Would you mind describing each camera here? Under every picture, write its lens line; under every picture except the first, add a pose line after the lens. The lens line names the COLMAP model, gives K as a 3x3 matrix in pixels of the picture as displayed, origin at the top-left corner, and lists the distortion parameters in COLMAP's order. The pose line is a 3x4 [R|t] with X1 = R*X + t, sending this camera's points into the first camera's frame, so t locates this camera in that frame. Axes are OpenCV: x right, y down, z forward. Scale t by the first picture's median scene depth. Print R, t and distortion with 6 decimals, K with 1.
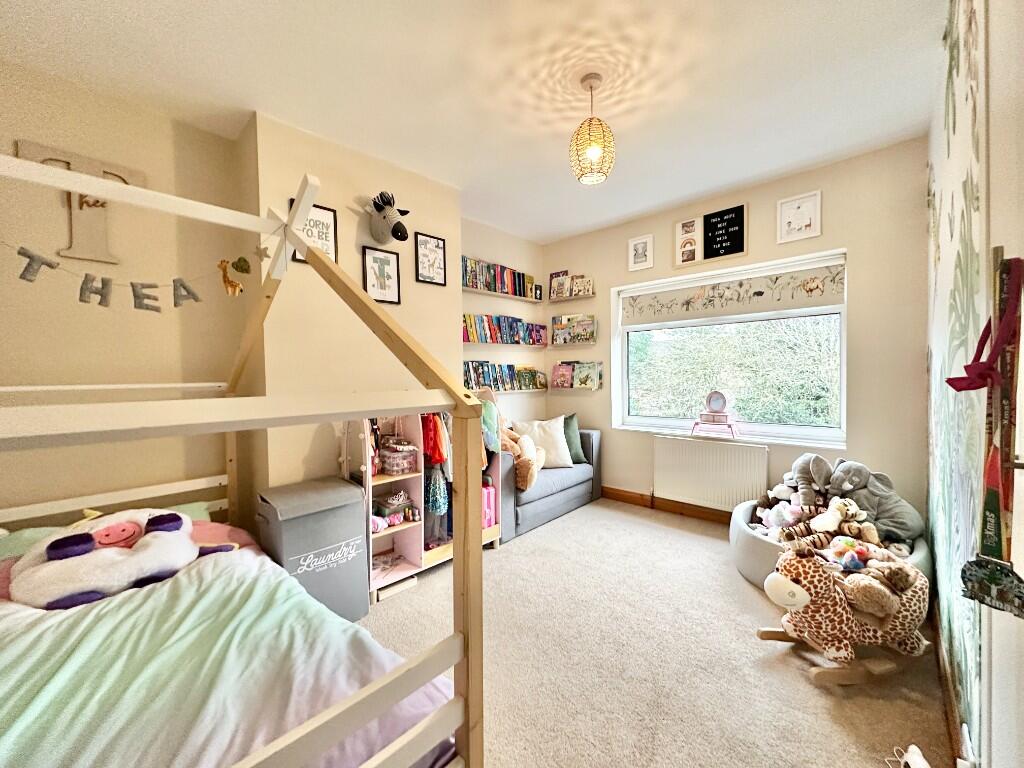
lens RADIAL K [[436.5, 0, 508.4], [0, 436.5, 382.8], [0, 0, 1]] dist [0.000179, -0.000408]
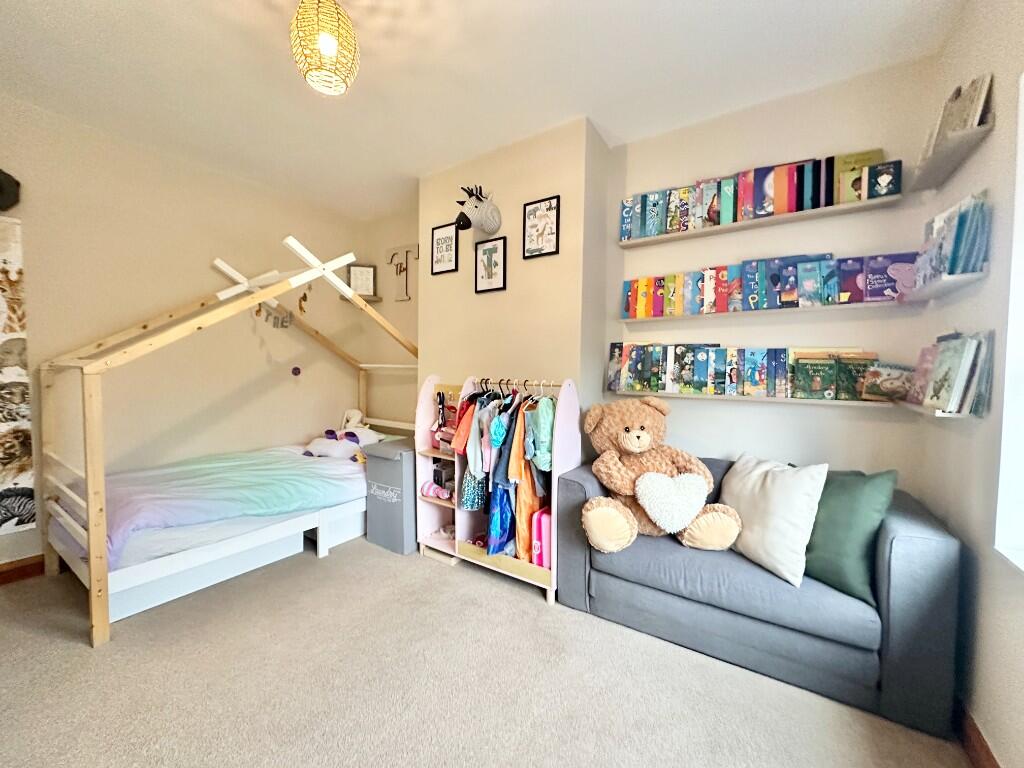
lens RADIAL K [[436.5, 0, 508.4], [0, 436.5, 382.8], [0, 0, 1]] dist [0.000179, -0.000408]
pose [[0.114676, 0.056798, -0.991778, 0.530796], [-0.035147, 0.997971, 0.053088, -0.018037], [0.992781, 0.028770, 0.116439, 0.660298]]
